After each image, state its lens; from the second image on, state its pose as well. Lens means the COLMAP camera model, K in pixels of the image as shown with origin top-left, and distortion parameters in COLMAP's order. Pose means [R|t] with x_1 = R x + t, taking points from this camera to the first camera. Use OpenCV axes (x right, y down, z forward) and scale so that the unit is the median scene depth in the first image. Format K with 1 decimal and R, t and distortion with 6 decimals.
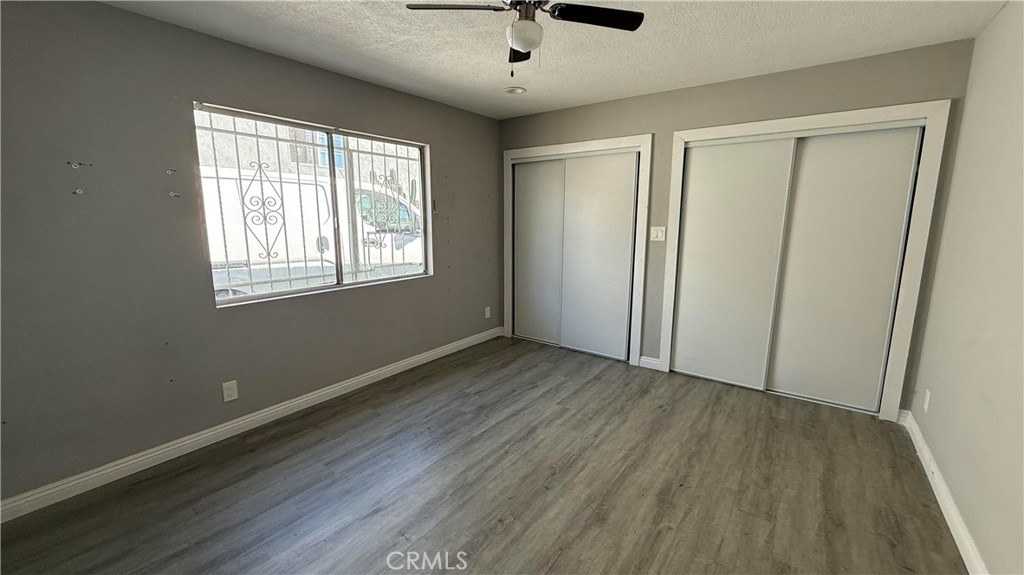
lens RADIAL K [[416.2, 0, 509.2], [0, 416.2, 284.1], [0, 0, 1]] dist [0.018335, 0.000081]
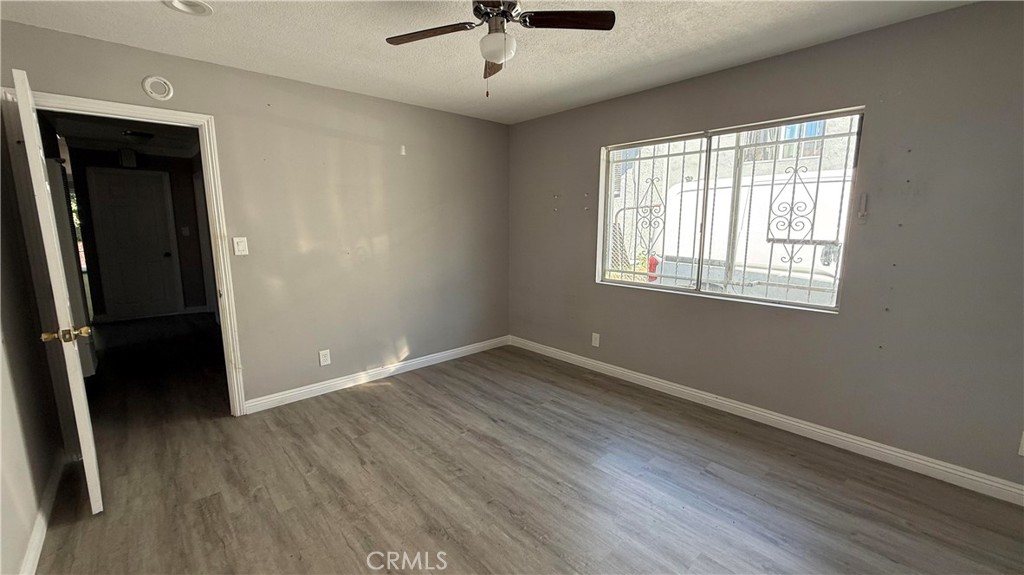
lens RADIAL K [[409.9, 0, 511.7], [0, 409.9, 285.9], [0, 0, 1]] dist [-0.000368, 0.000657]
pose [[-0.183887, 0.155294, -0.970603, 0.838029], [-0.159643, 0.969612, 0.185381, -0.165179], [0.969897, 0.189039, -0.153507, 0.996781]]
